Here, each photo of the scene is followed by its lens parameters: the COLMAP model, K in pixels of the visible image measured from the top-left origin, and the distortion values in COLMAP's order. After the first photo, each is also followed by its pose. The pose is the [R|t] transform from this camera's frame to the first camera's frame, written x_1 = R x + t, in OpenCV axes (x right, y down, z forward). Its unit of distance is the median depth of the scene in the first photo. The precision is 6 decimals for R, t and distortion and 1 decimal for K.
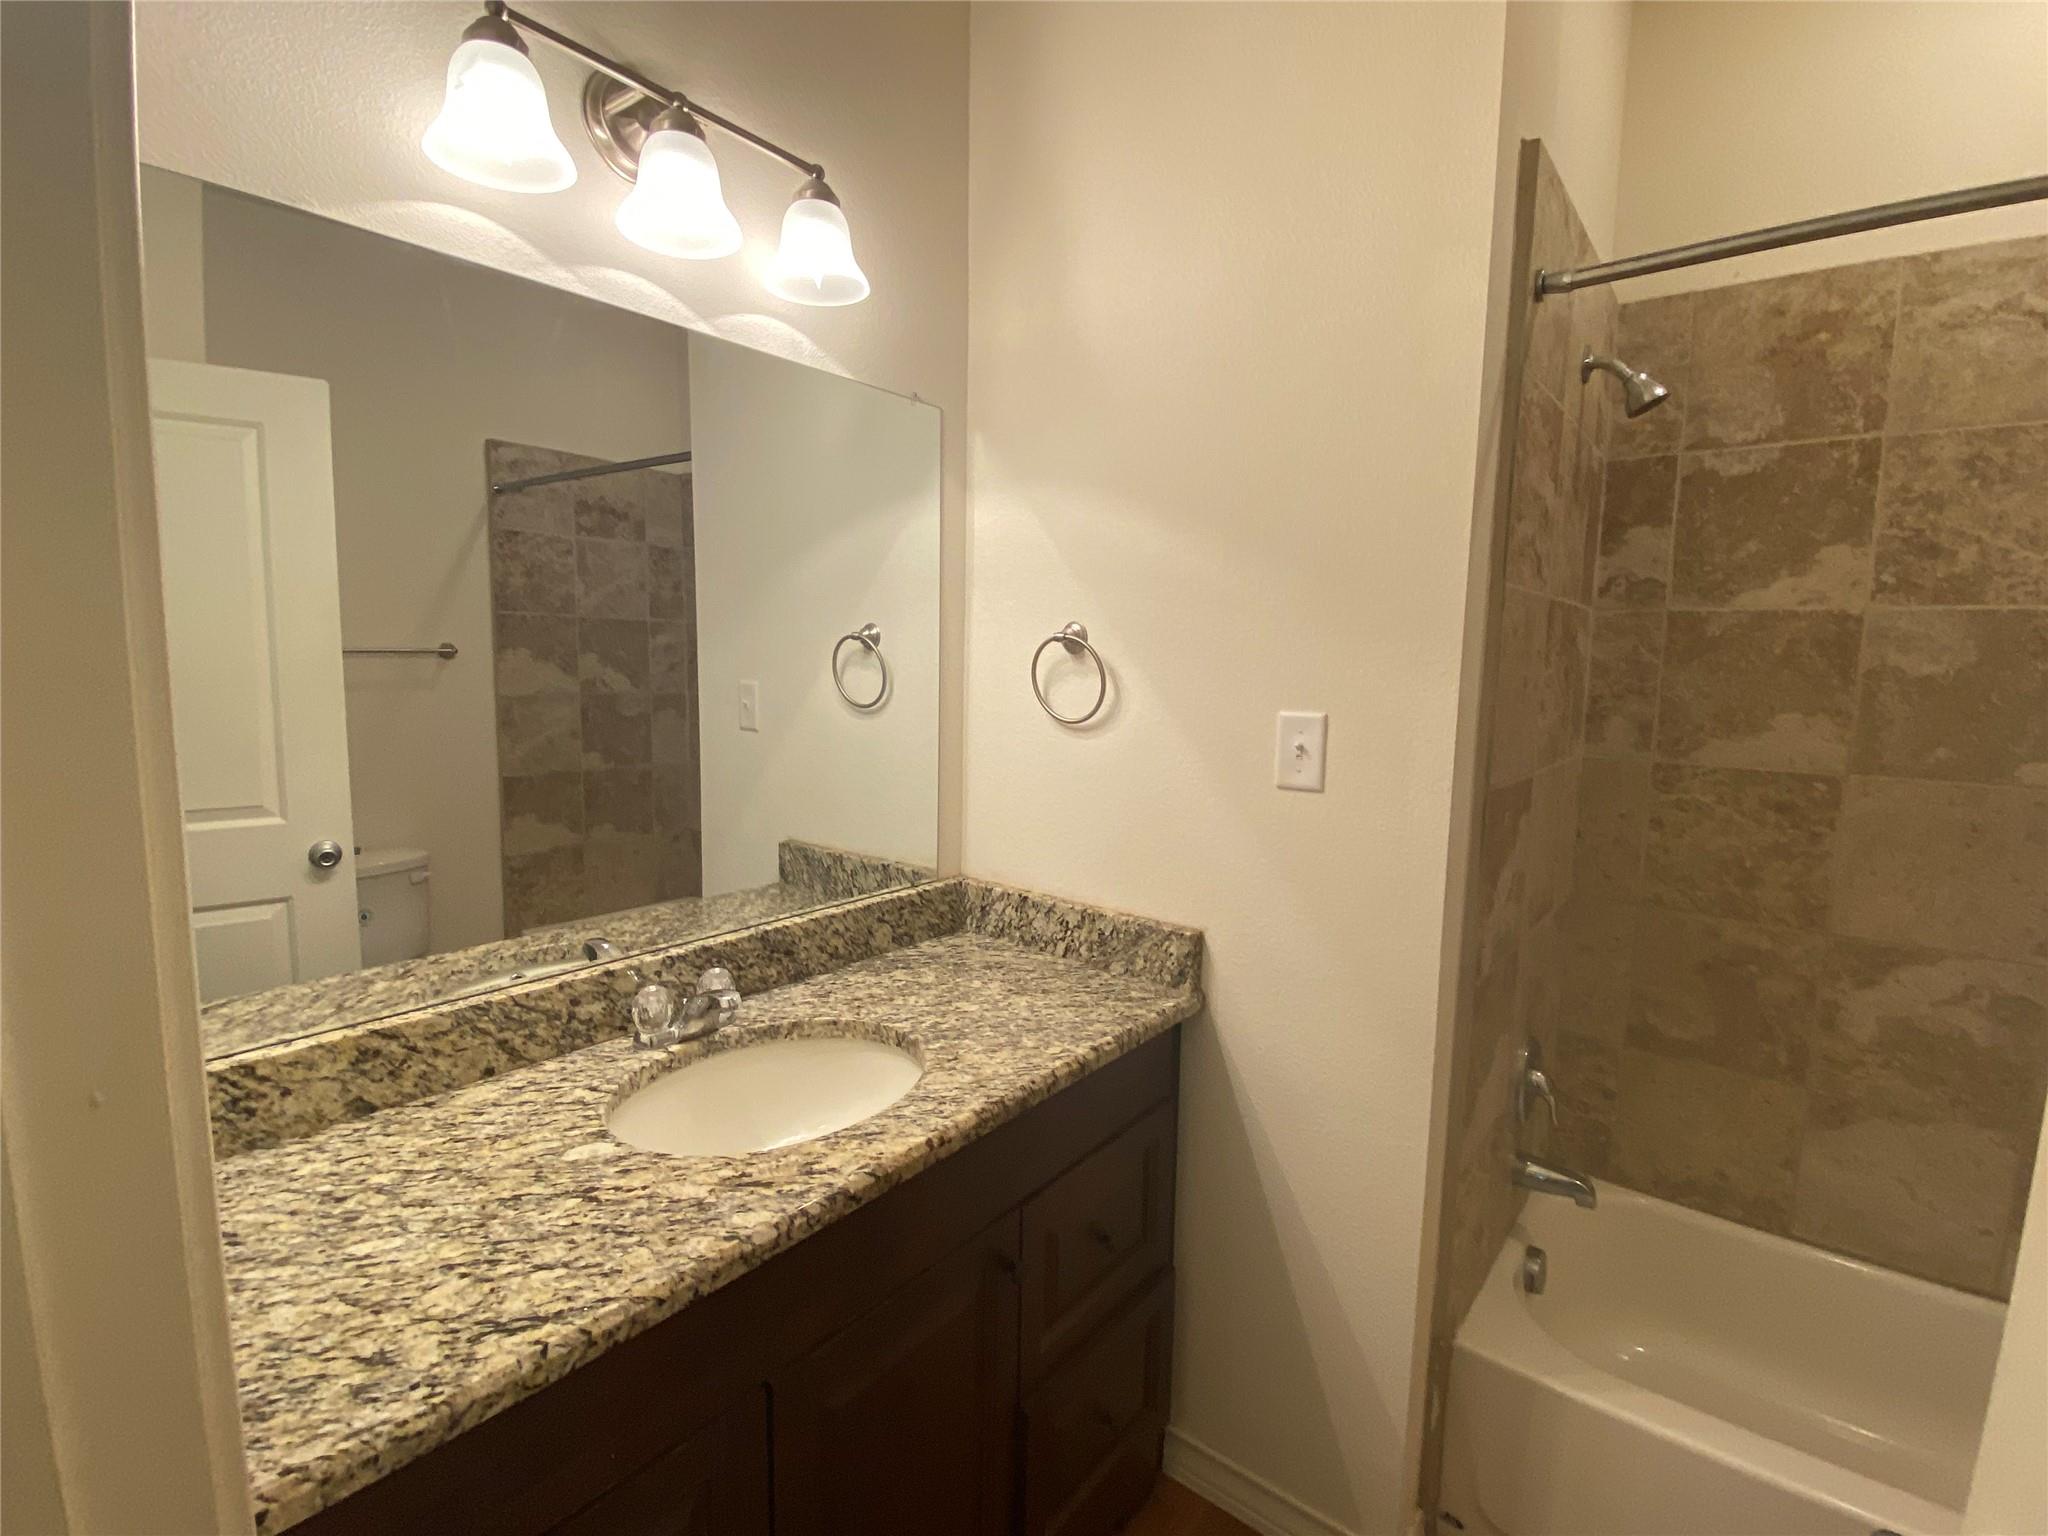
lens RADIAL K [[957.7, 0, 1026.1], [0, 957.7, 763.2], [0, 0, 1]] dist [0.003727, -0.007368]
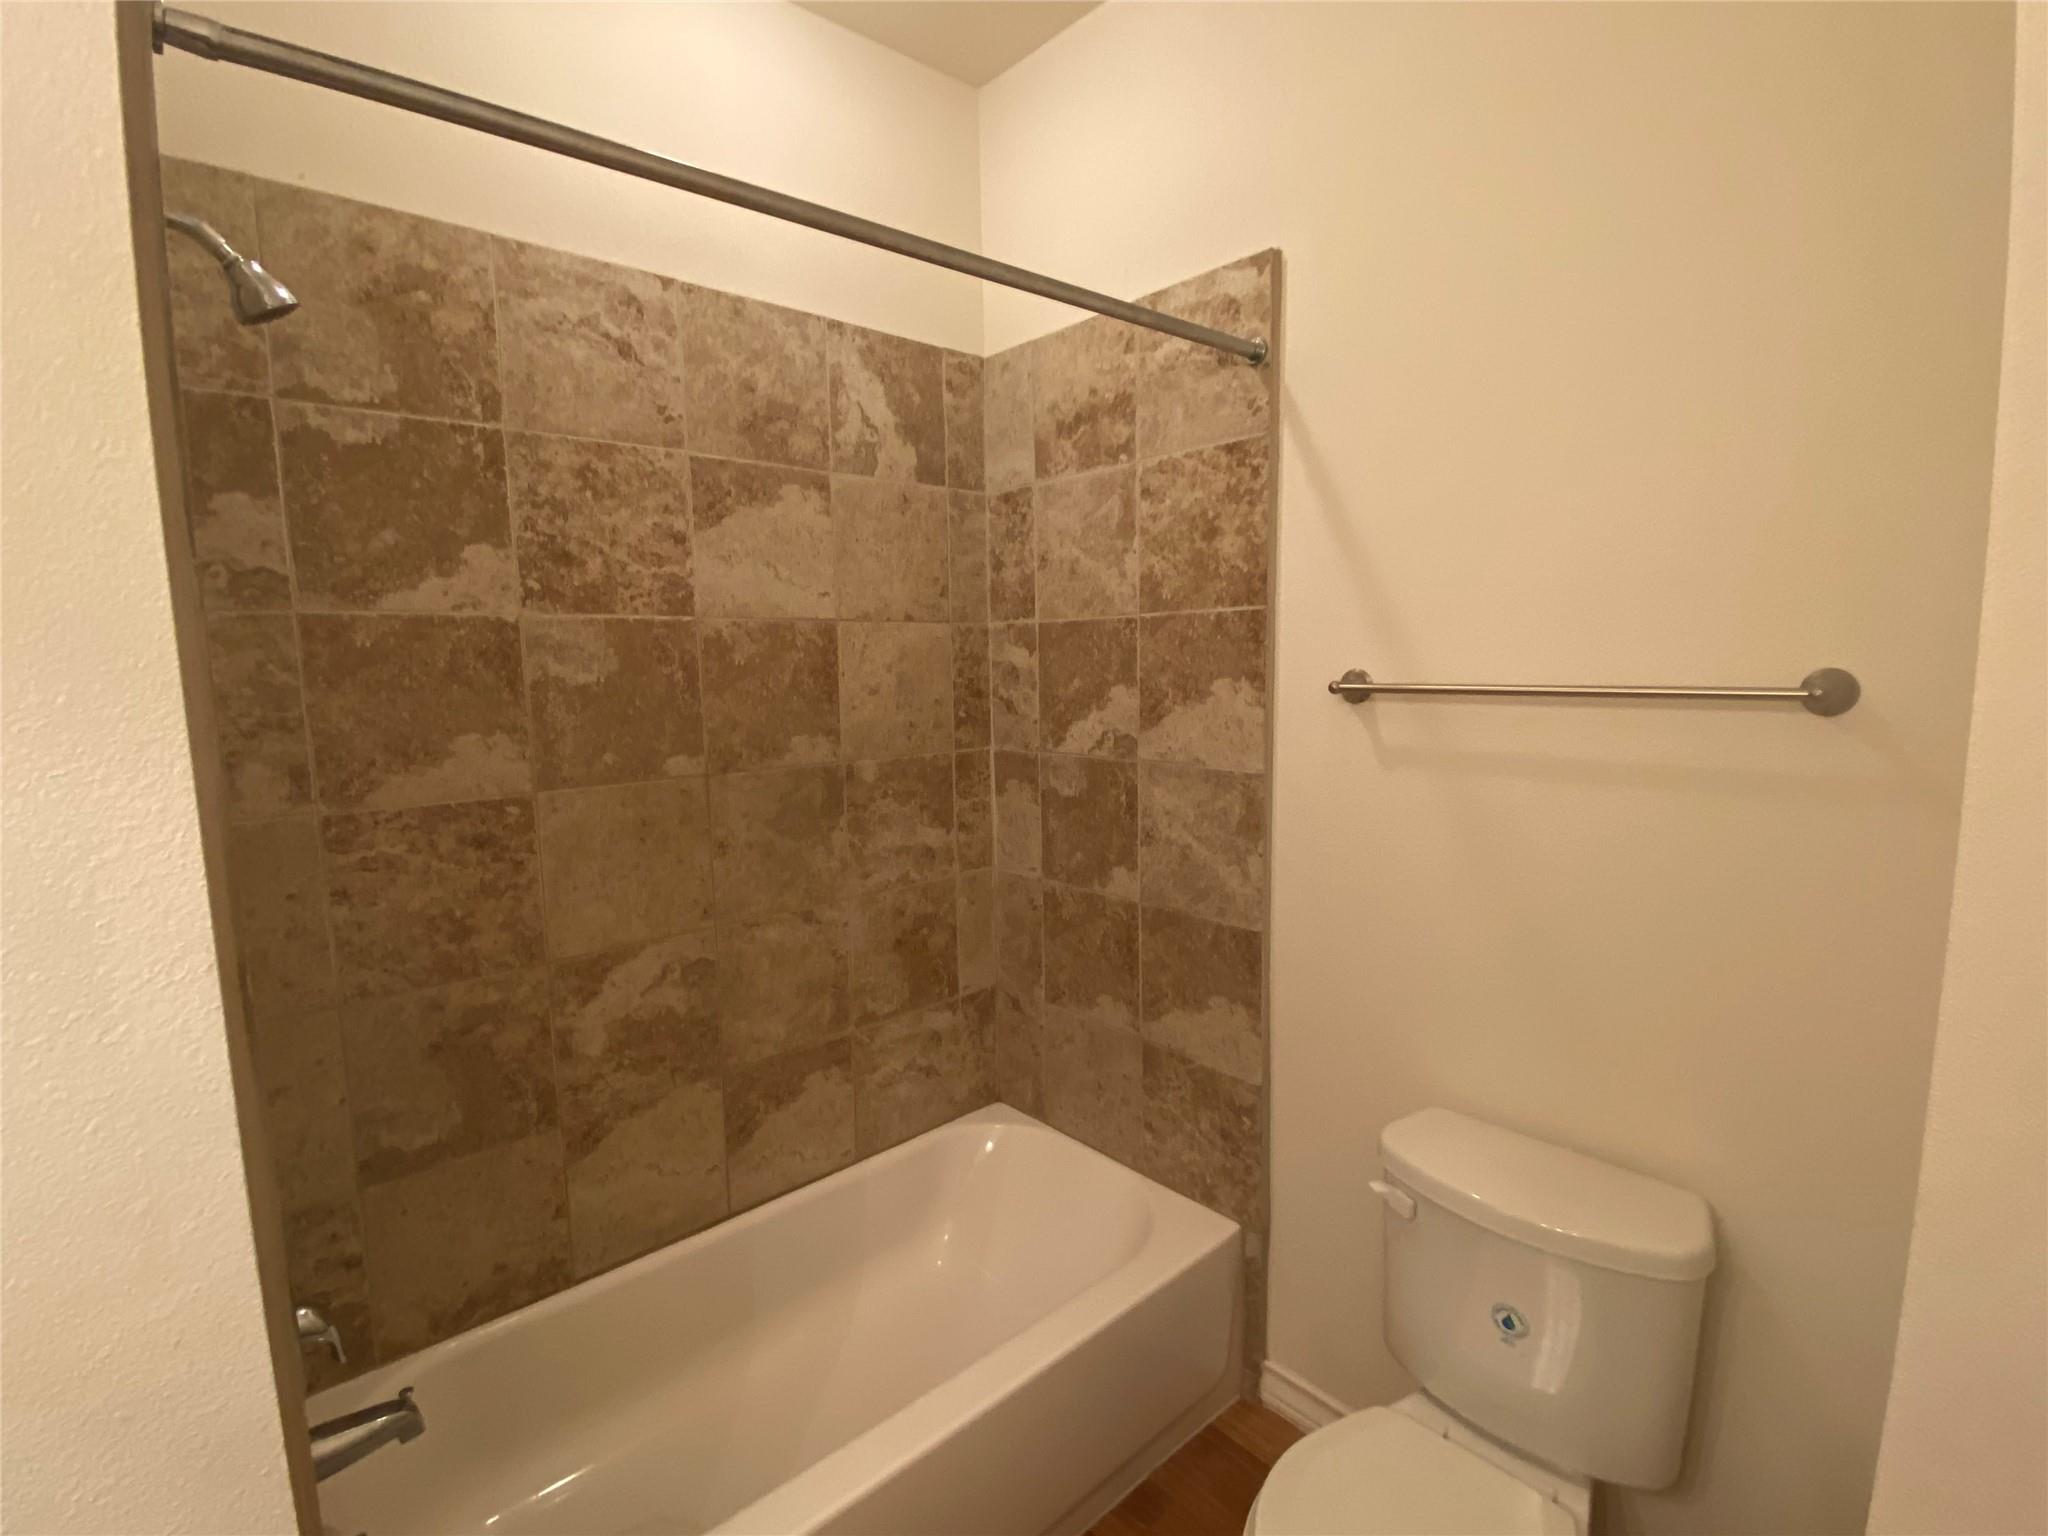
lens RADIAL K [[957.7, 0, 1030.1], [0, 957.7, 779.4], [0, 0, 1]] dist [0.003727, -0.007368]
pose [[0.155583, -0.144317, 0.977224, 0.017798], [0.141273, 0.982352, 0.122583, -0.047481], [-0.977669, 0.118983, 0.173226, 0.358330]]
